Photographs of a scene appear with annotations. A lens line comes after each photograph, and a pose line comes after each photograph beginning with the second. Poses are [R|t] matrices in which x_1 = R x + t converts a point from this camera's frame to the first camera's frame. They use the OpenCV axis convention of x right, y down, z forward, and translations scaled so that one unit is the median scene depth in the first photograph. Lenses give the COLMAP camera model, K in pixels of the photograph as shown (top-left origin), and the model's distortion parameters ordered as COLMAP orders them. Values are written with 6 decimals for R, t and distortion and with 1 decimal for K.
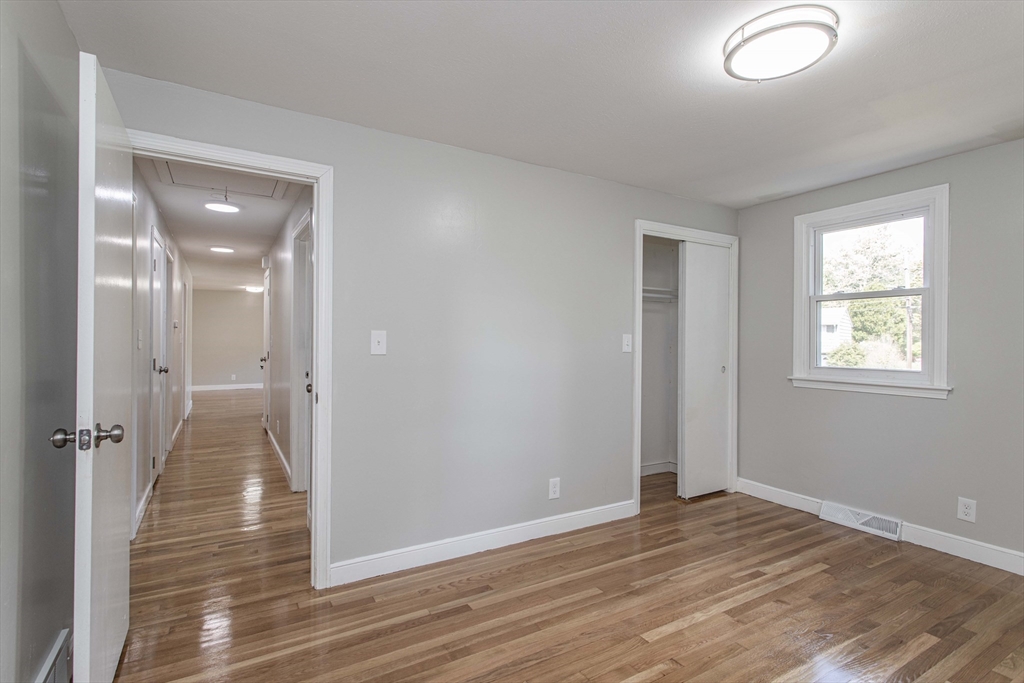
lens RADIAL K [[486.4, 0, 515.1], [0, 486.4, 340.4], [0, 0, 1]] dist [0.000676, -0.000371]
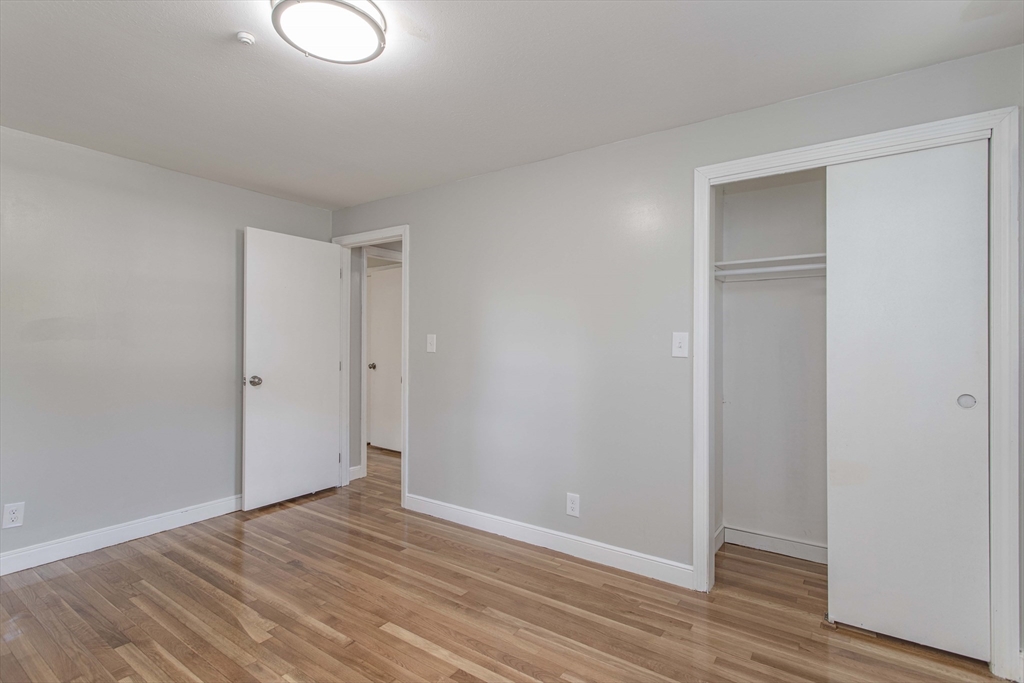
lens RADIAL K [[490.8, 0, 516.5], [0, 490.8, 336.2], [0, 0, 1]] dist [-0.000070, -0.000325]
pose [[0.423279, -0.014736, -0.905880, 0.922332], [0.002822, 0.999884, -0.014947, 0.004461], [0.905995, 0.003771, 0.423271, 0.549023]]
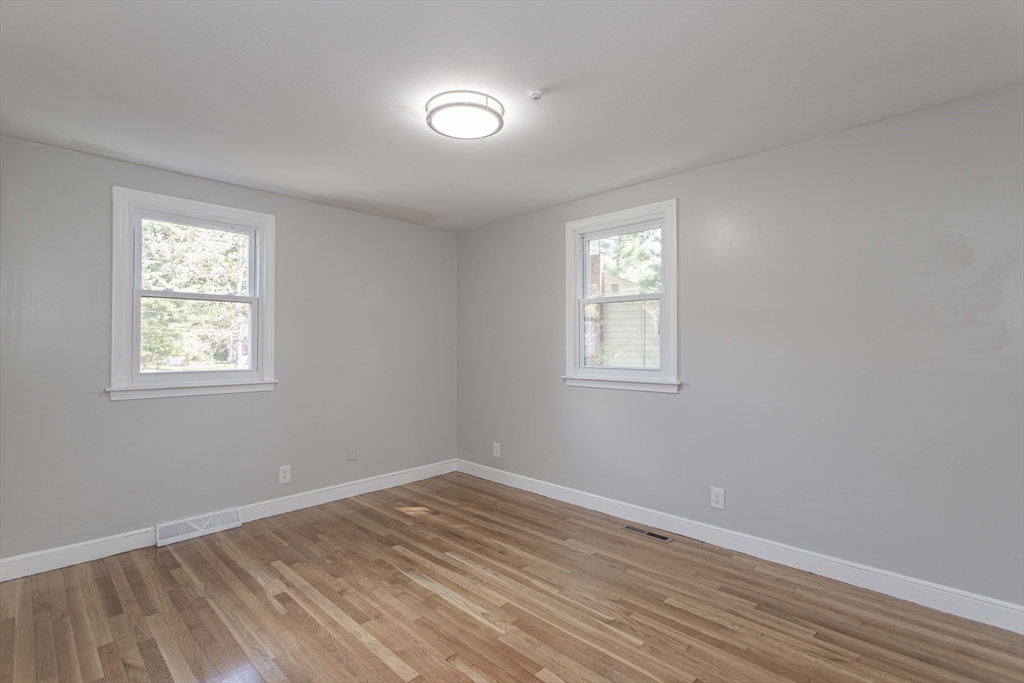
lens RADIAL K [[486.4, 0, 515.1], [0, 486.4, 340.4], [0, 0, 1]] dist [0.000676, -0.000371]
pose [[-0.264050, -0.001012, 0.964508, -0.440244], [-0.003847, 0.999993, -0.000004, -0.005497], [-0.964501, -0.003711, -0.264052, 0.719328]]
